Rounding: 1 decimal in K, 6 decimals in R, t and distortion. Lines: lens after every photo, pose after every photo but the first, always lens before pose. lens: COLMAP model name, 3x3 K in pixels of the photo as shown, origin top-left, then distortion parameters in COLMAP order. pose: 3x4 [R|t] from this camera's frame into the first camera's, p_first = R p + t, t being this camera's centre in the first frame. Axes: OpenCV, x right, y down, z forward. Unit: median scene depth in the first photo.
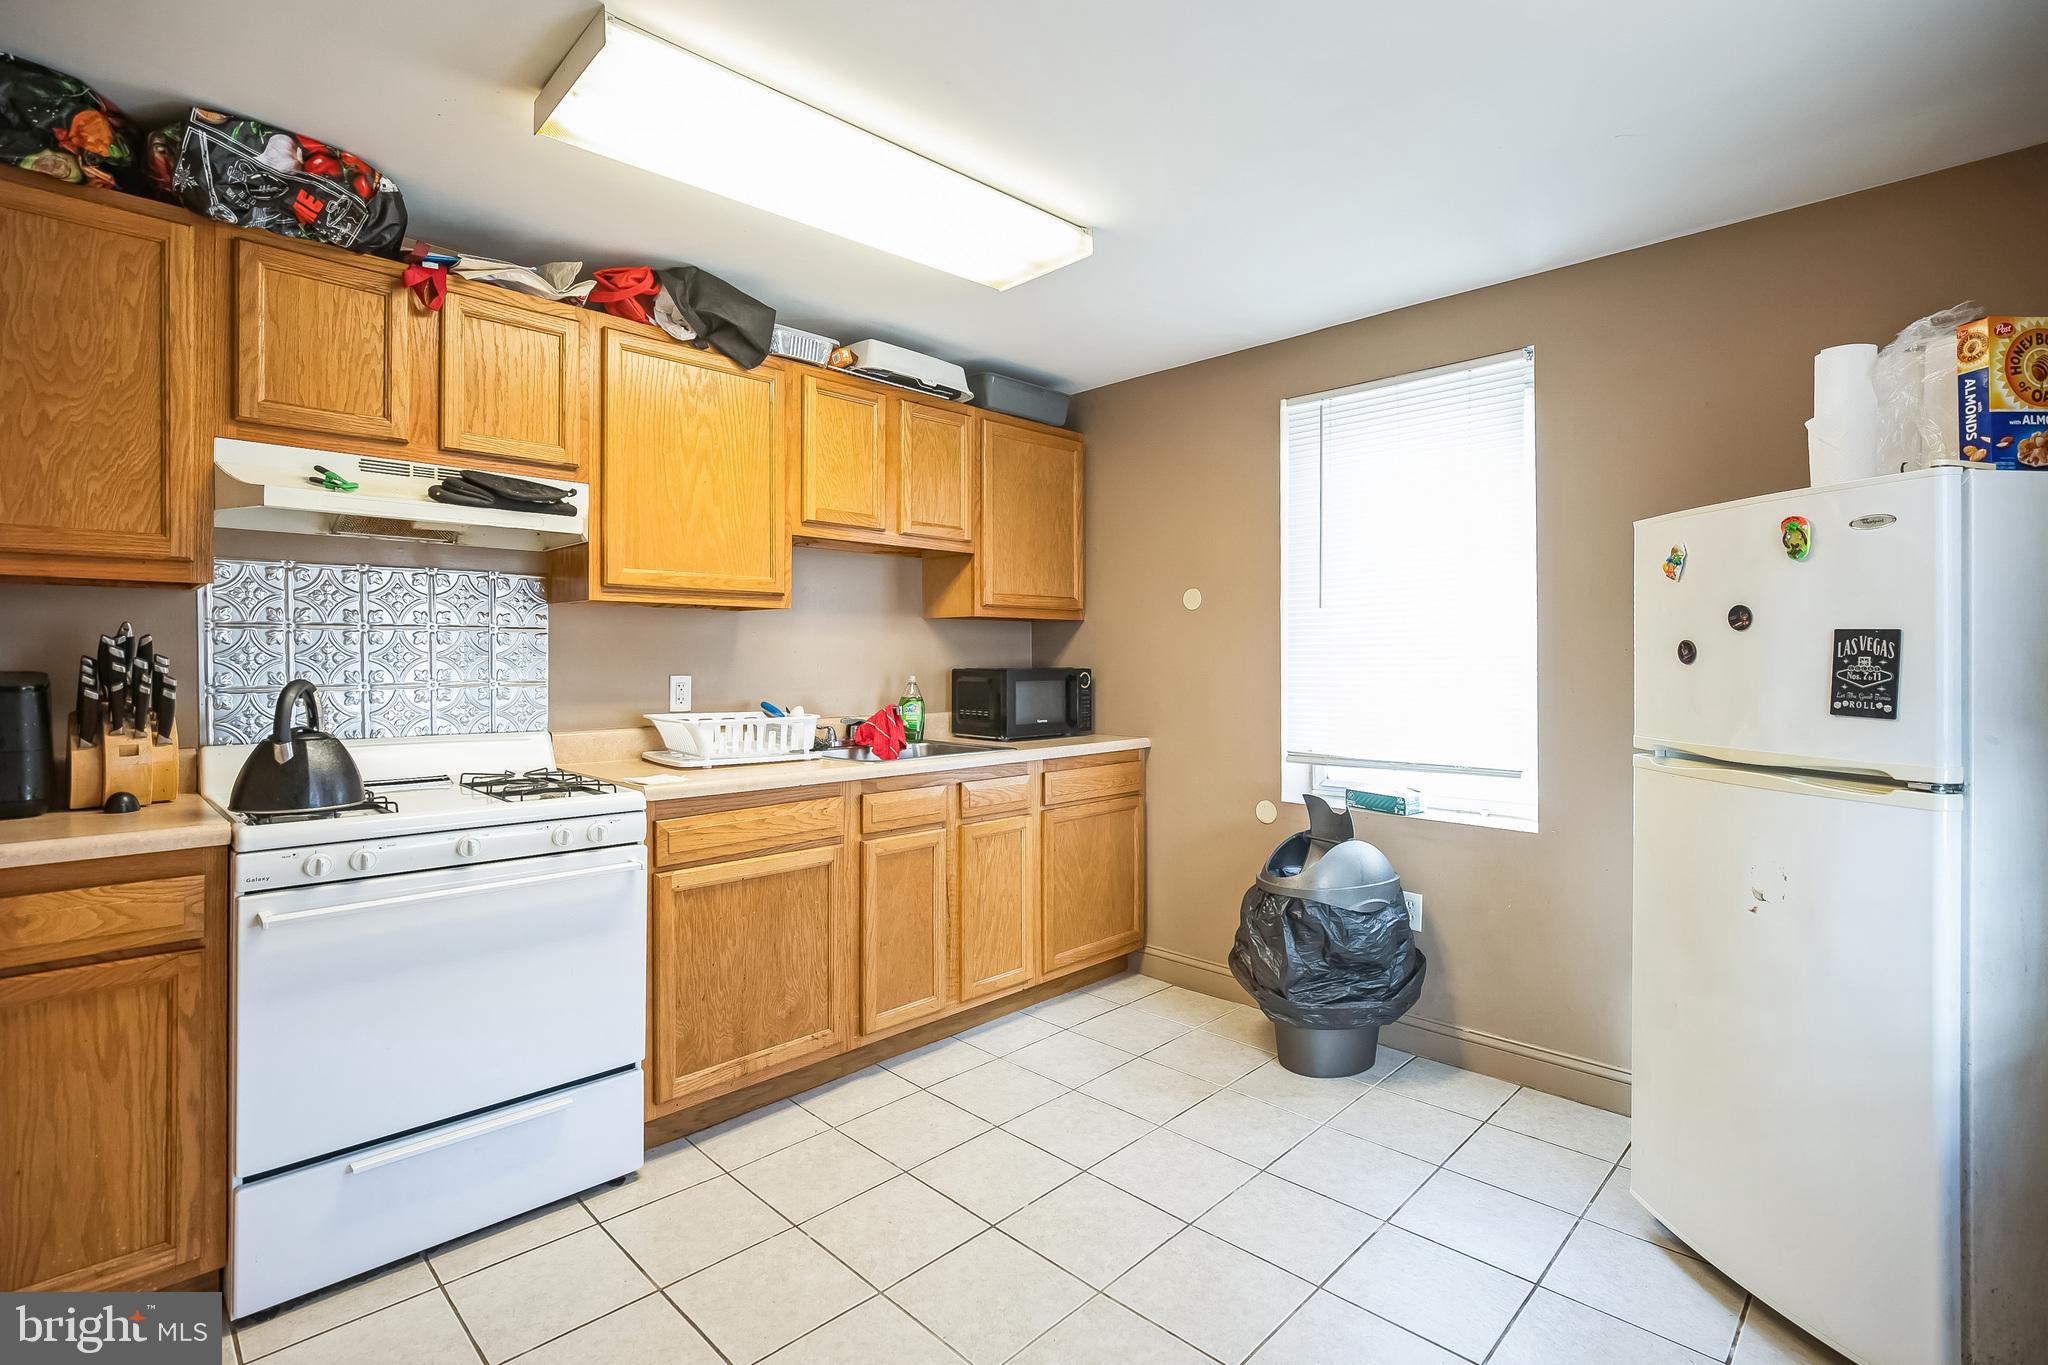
lens RADIAL K [[924.7, 0, 1036.0], [0, 924.7, 659.8], [0, 0, 1]] dist [-0.001248, -0.000121]
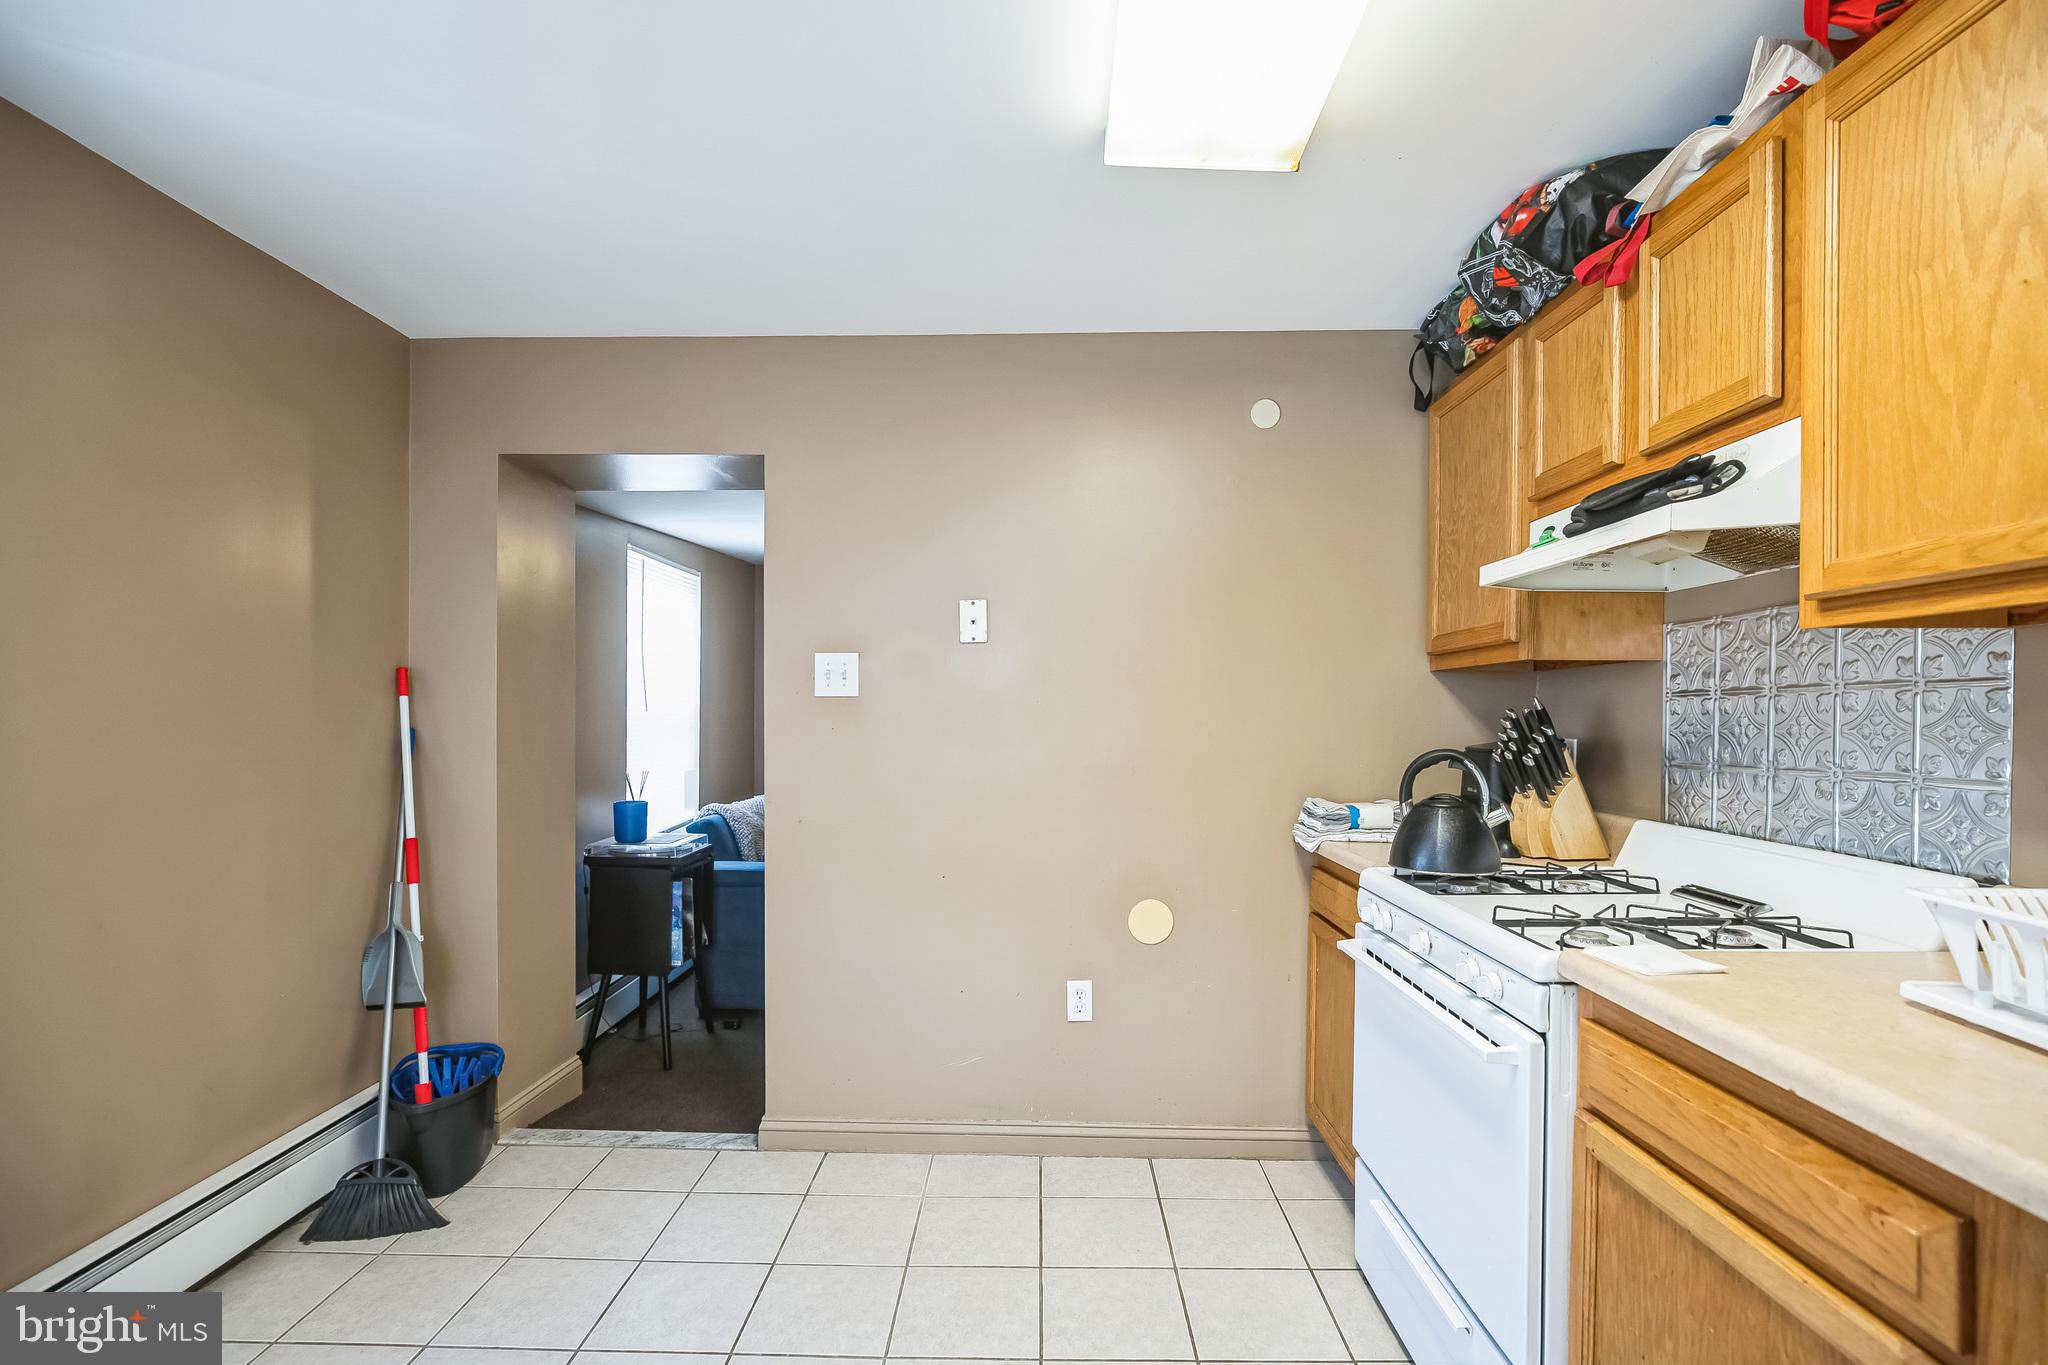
lens RADIAL K [[965.6, 0, 1000.7], [0, 965.6, 703.3], [0, 0, 1]] dist [0.002922, 0.000579]
pose [[-0.743725, -0.008062, -0.668438, 0.257131], [0.001218, 0.999909, -0.013416, -0.015246], [0.668485, -0.010792, -0.743647, 1.162021]]
